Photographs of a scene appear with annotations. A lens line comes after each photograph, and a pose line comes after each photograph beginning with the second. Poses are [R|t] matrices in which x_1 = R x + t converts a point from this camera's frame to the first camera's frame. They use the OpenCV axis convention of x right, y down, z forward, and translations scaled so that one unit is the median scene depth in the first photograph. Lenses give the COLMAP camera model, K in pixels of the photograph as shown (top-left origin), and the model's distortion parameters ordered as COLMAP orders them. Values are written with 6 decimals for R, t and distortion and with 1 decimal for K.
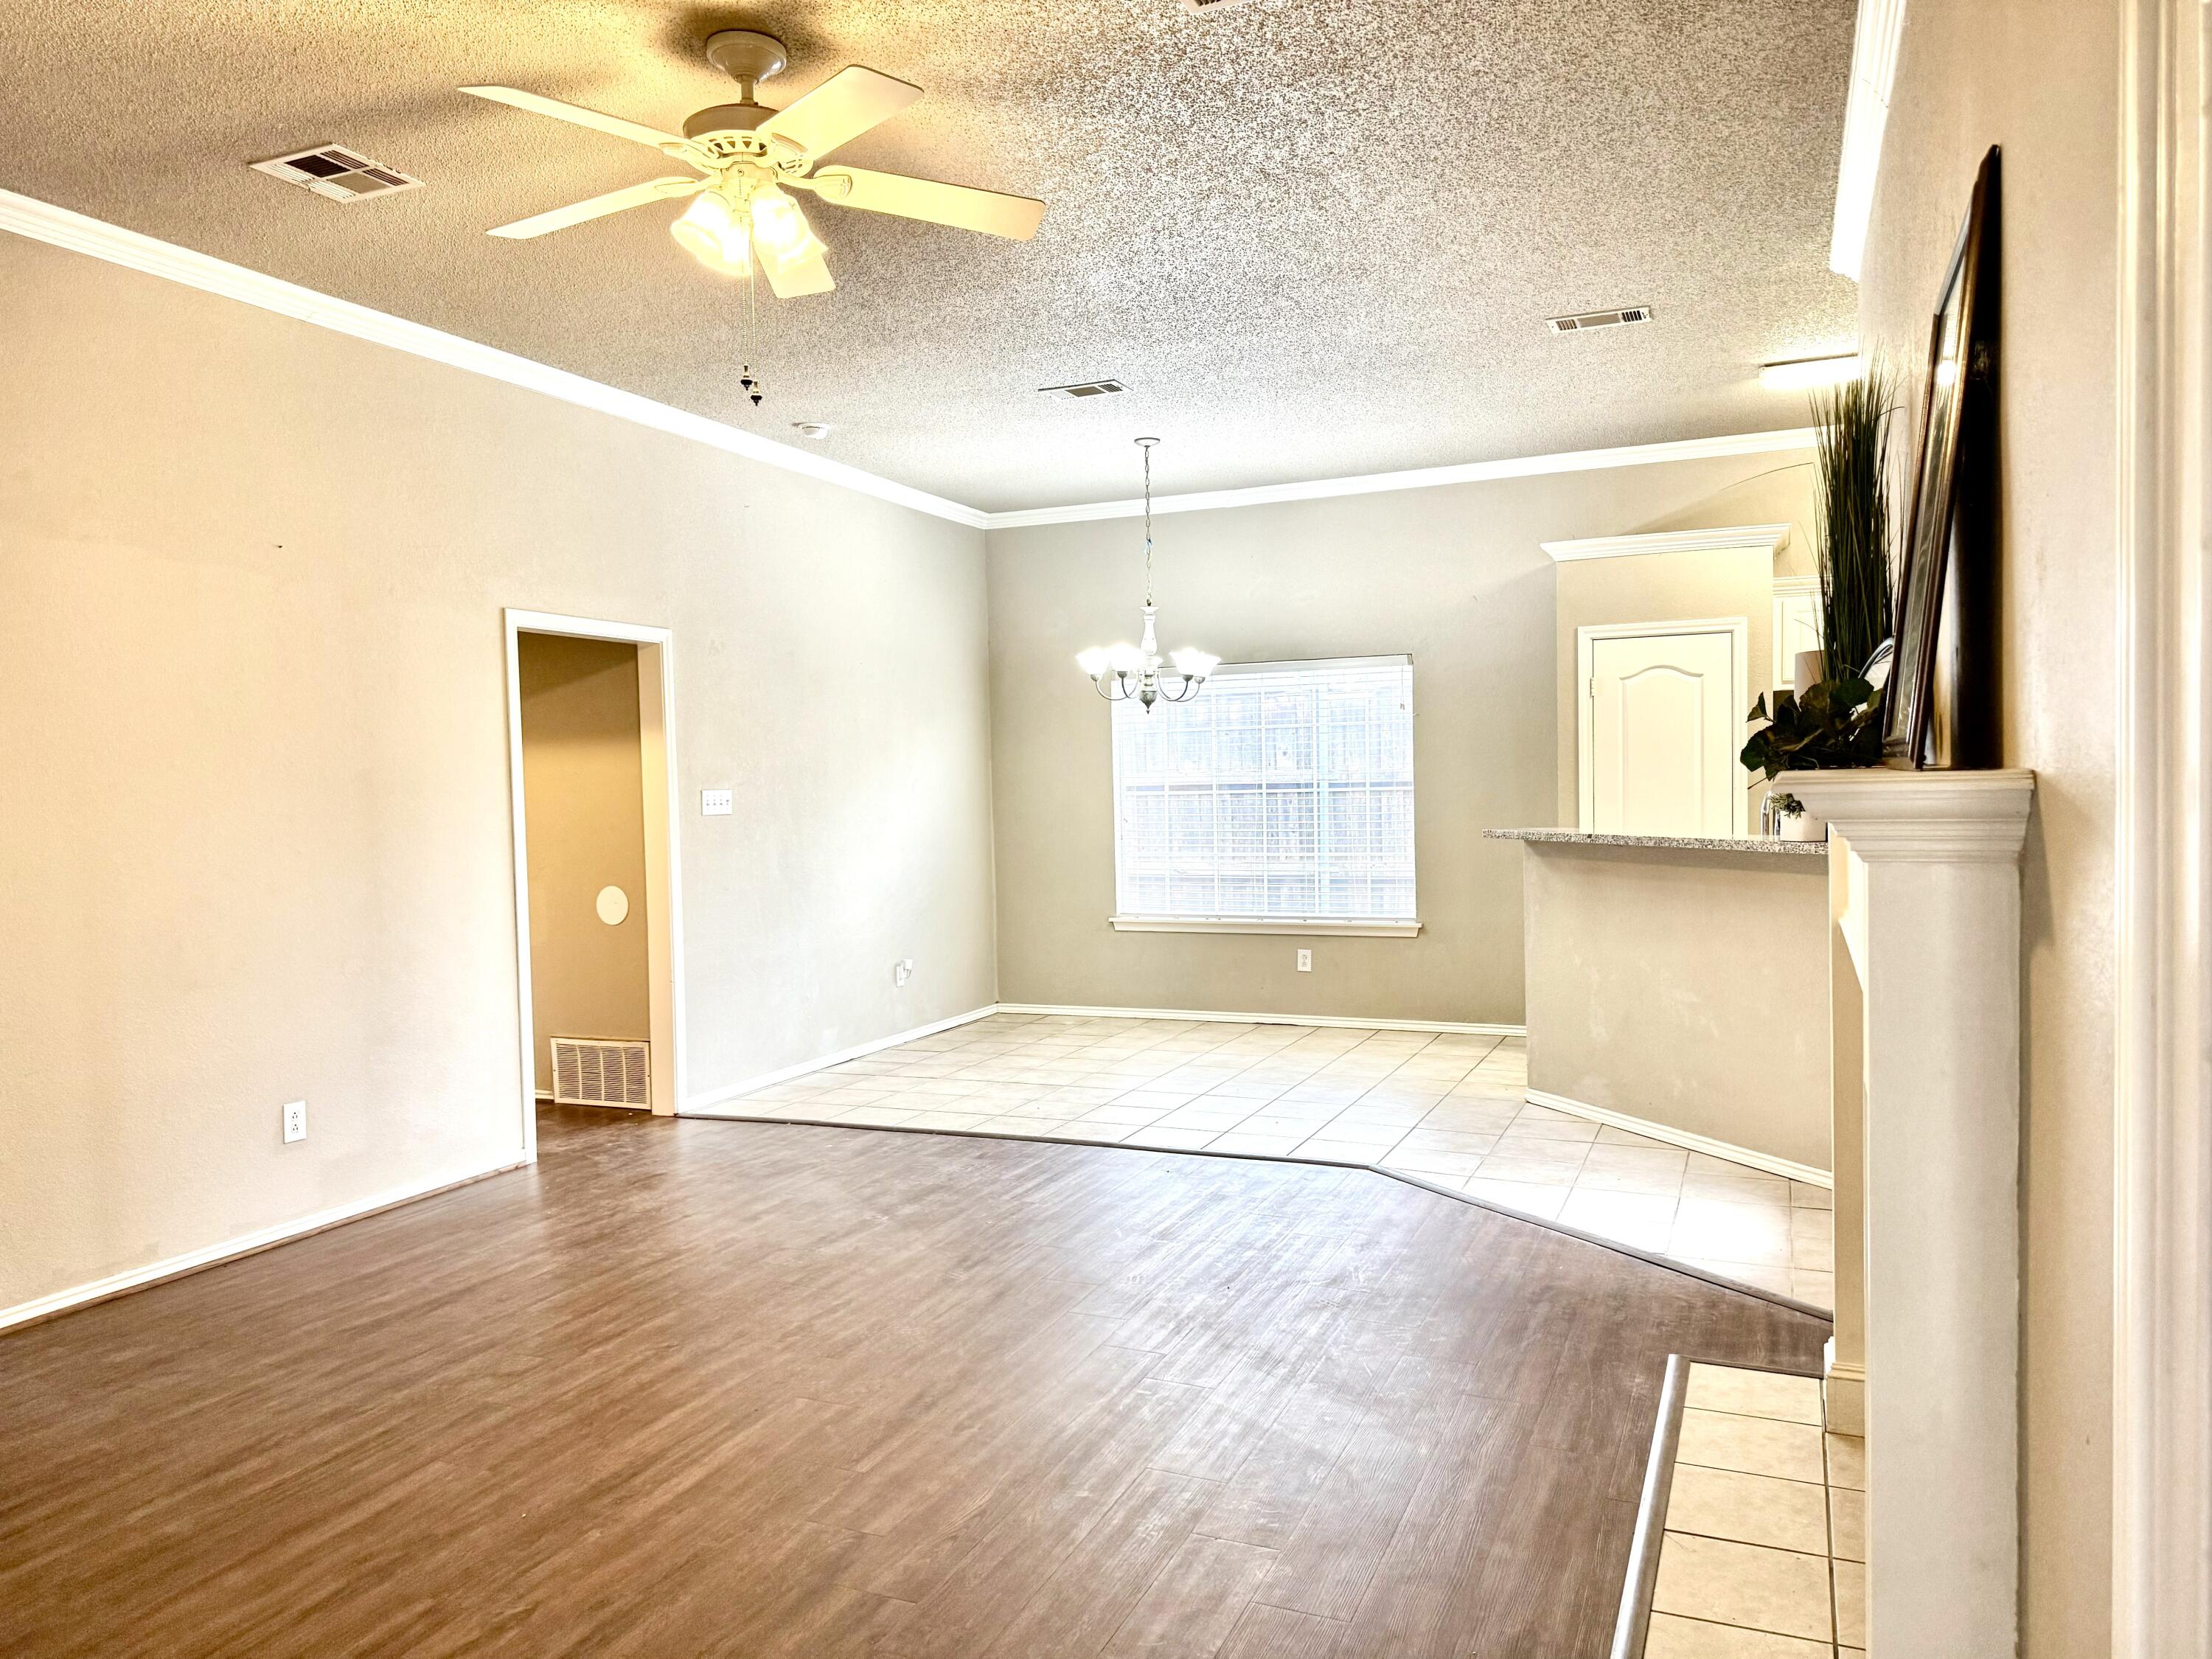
lens RADIAL K [[1560.6, 0, 1101.1], [0, 1560.6, 845.7], [0, 0, 1]] dist [0.099336, -0.076357]
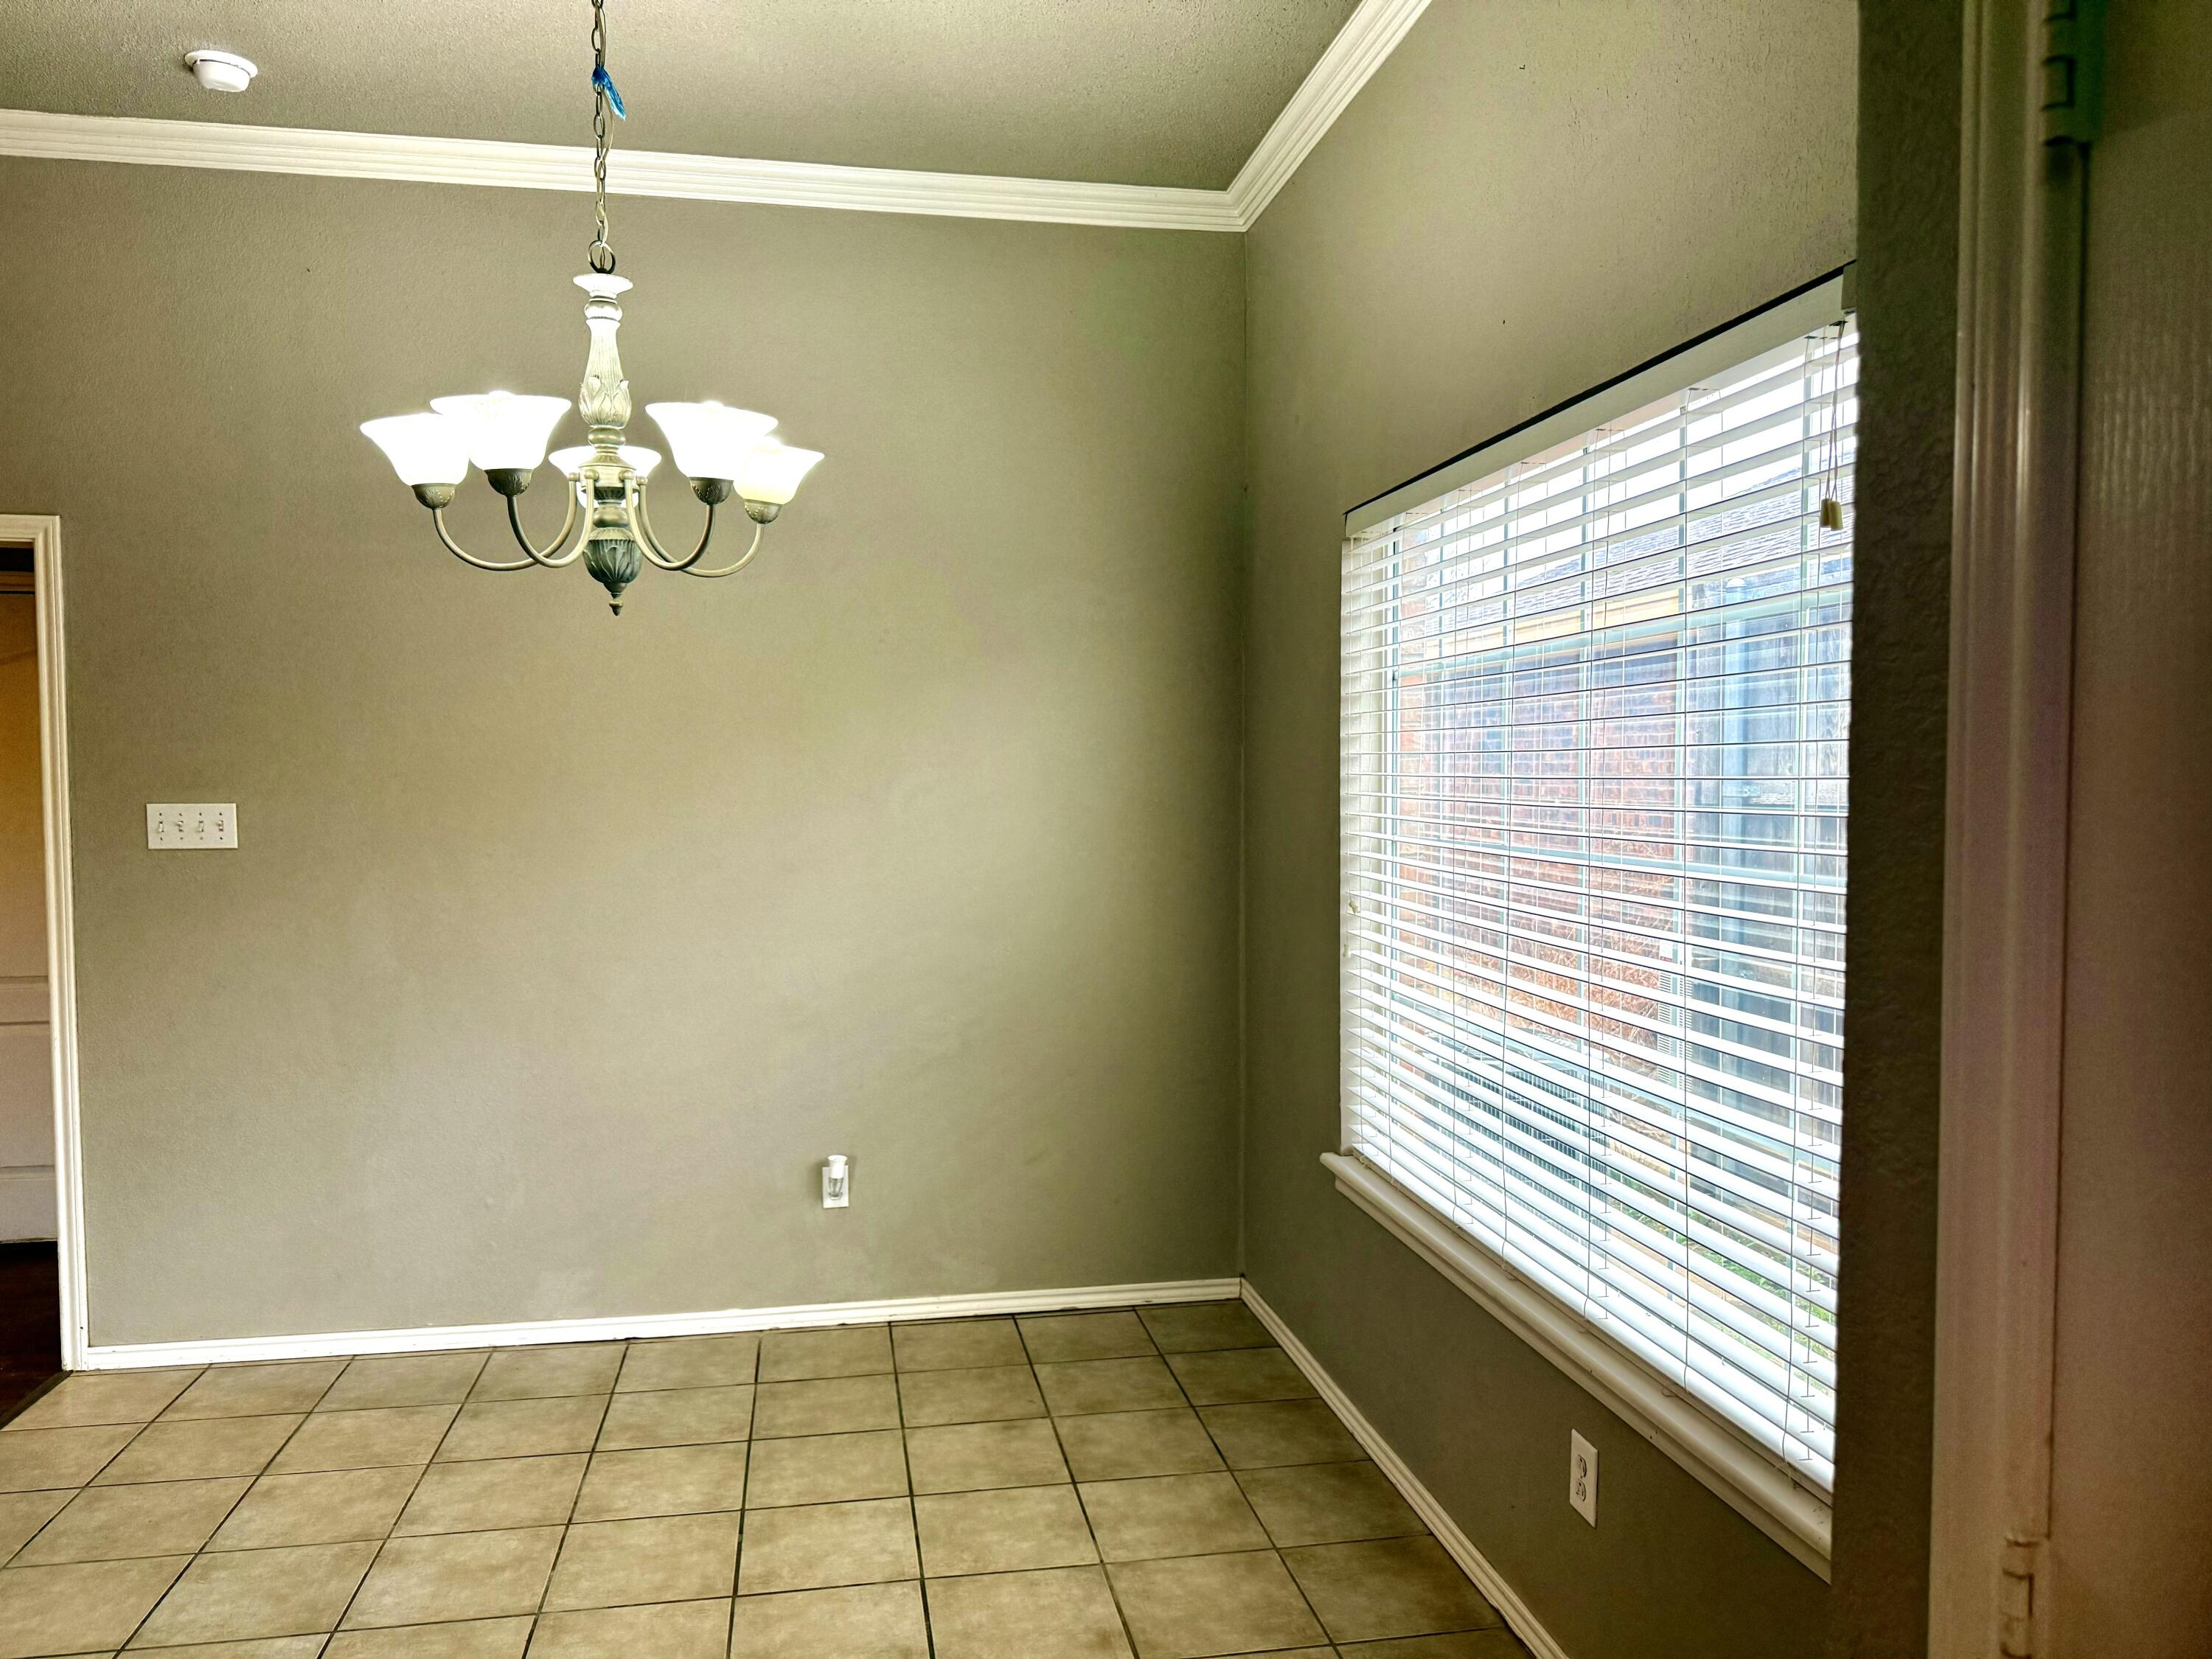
lens RADIAL K [[1560.6, 0, 1101.1], [0, 1560.6, 845.7], [0, 0, 1]] dist [0.099336, -0.076357]
pose [[0.556080, 0.062535, -0.828773, 0.330692], [-0.047100, 0.997934, 0.043696, -0.050446], [0.829793, 0.014736, 0.557877, 0.824017]]
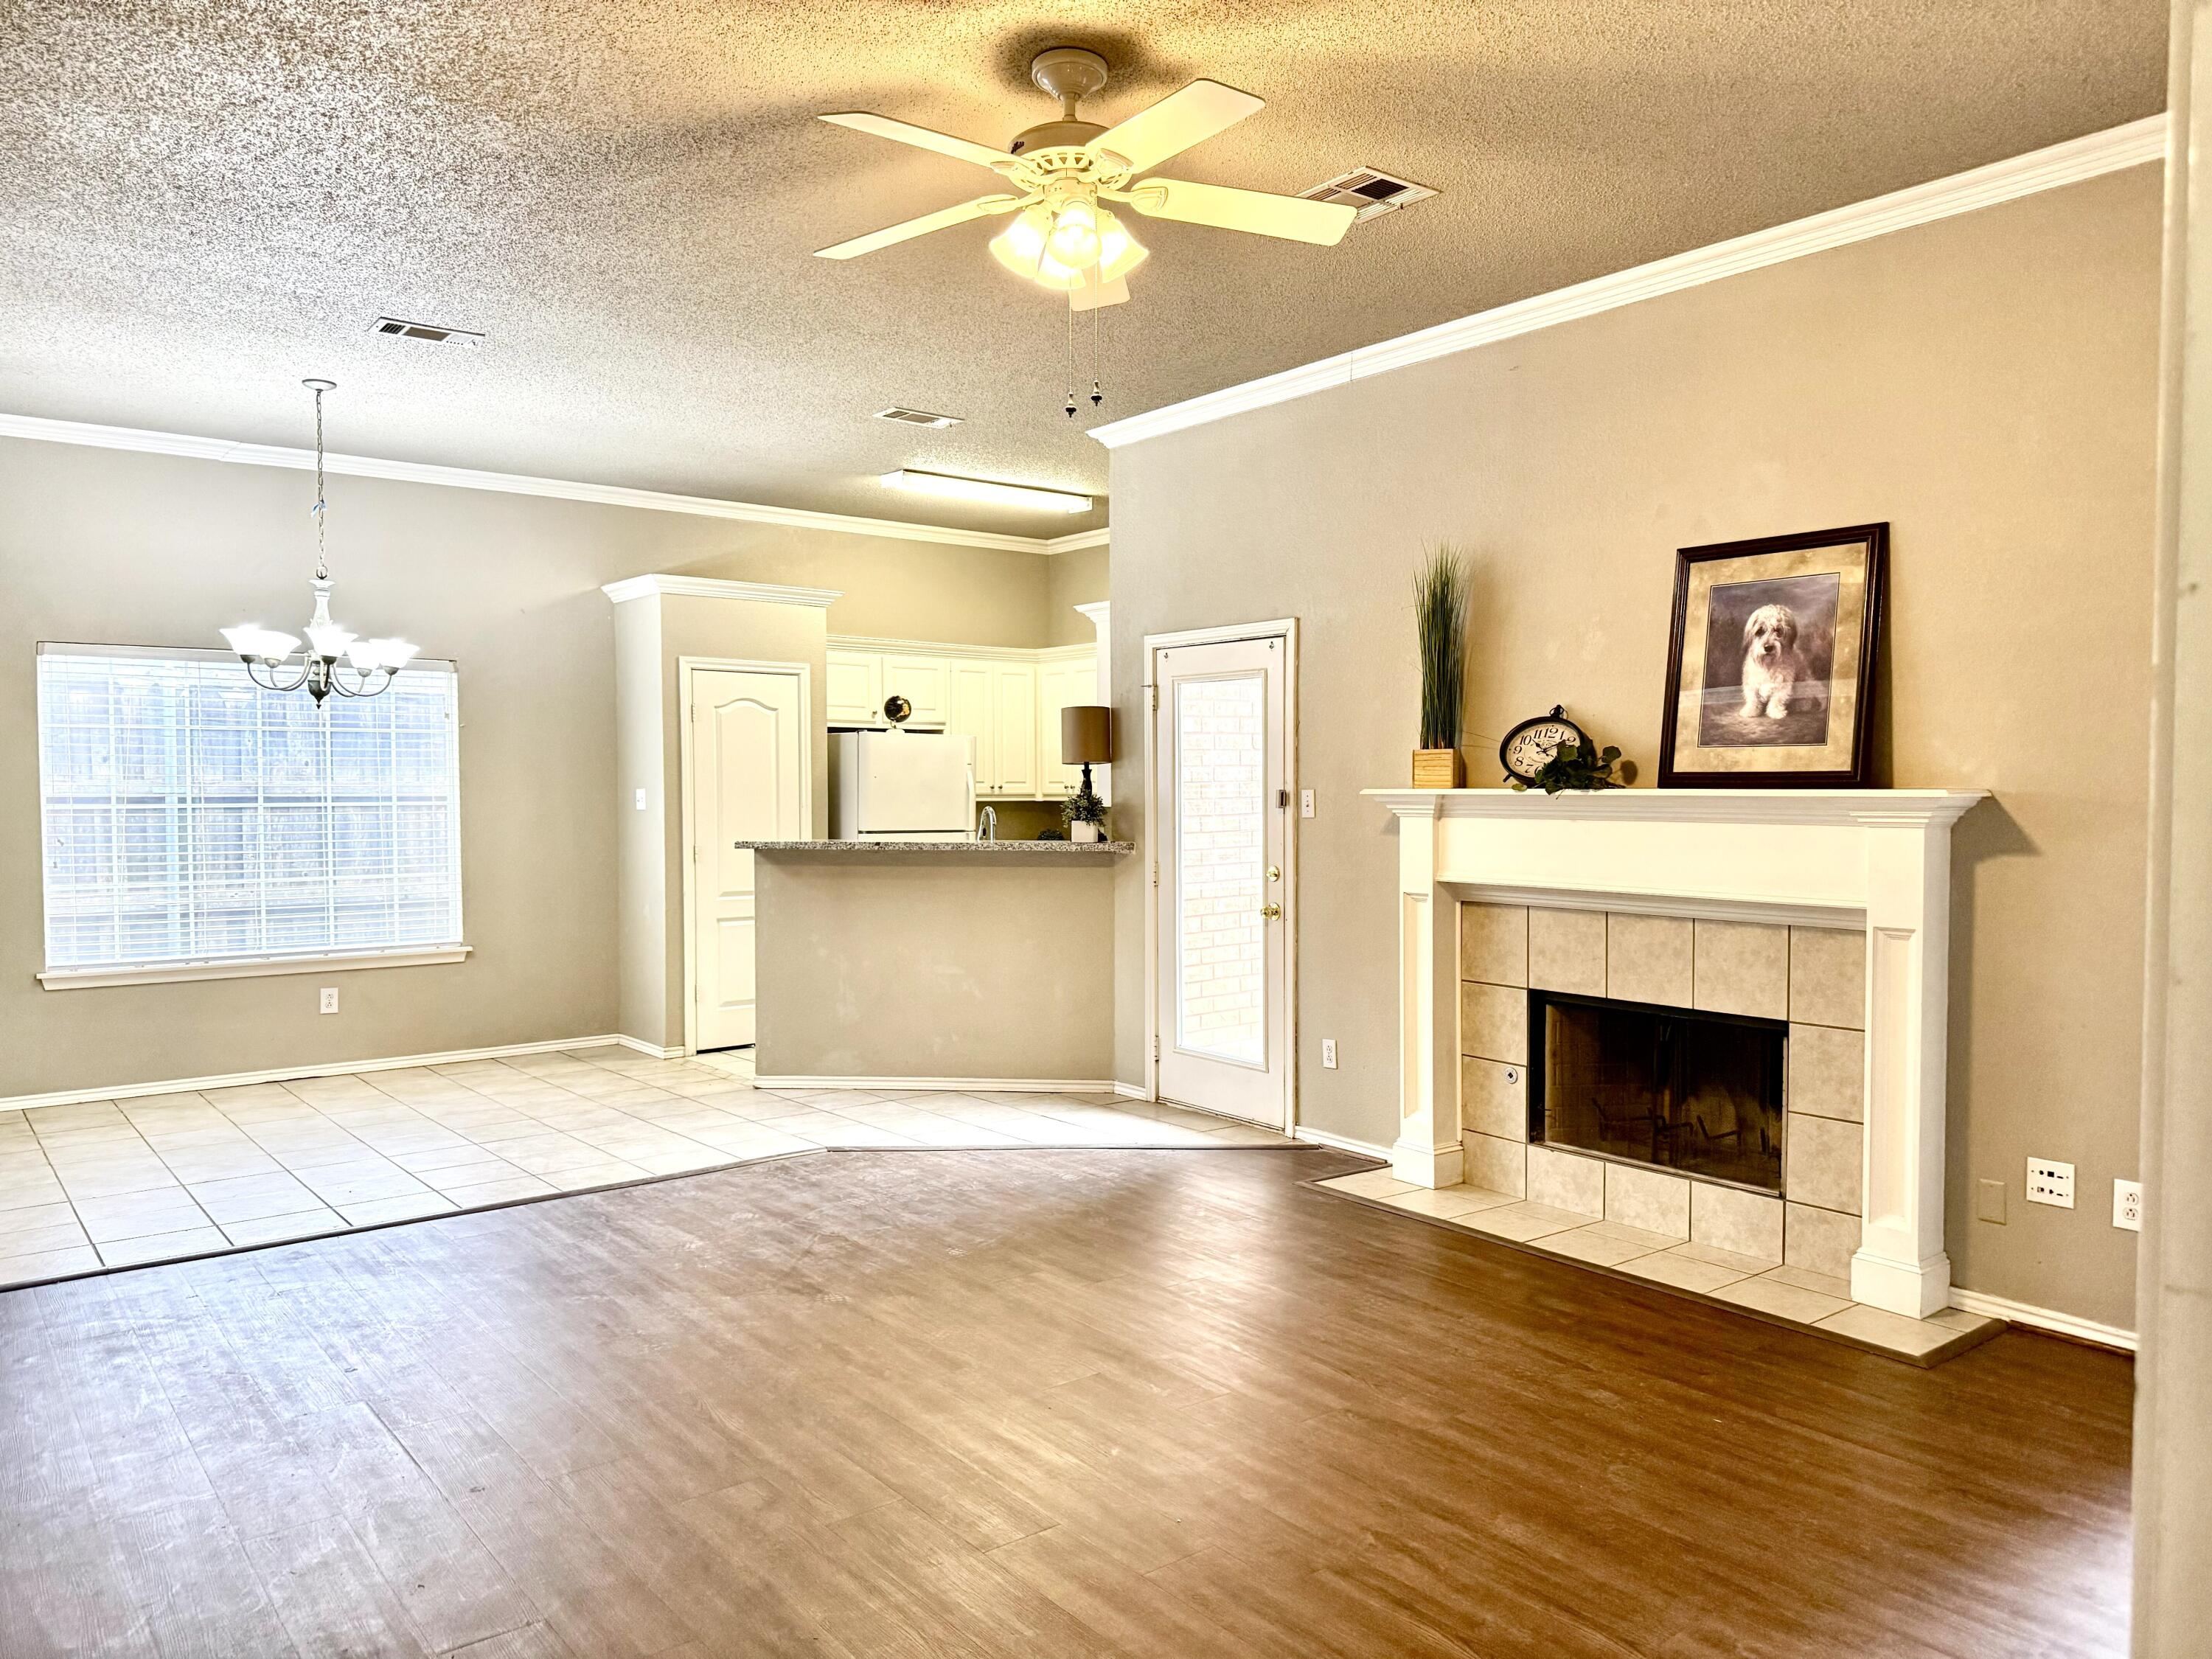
lens RADIAL K [[1560.6, 0, 1101.1], [0, 1560.6, 845.7], [0, 0, 1]] dist [0.099336, -0.076357]
pose [[0.470826, -0.012934, 0.882131, -0.474751], [0.030238, 0.999542, -0.001484, 0.001865], [-0.881708, 0.027372, 0.471002, 0.218927]]
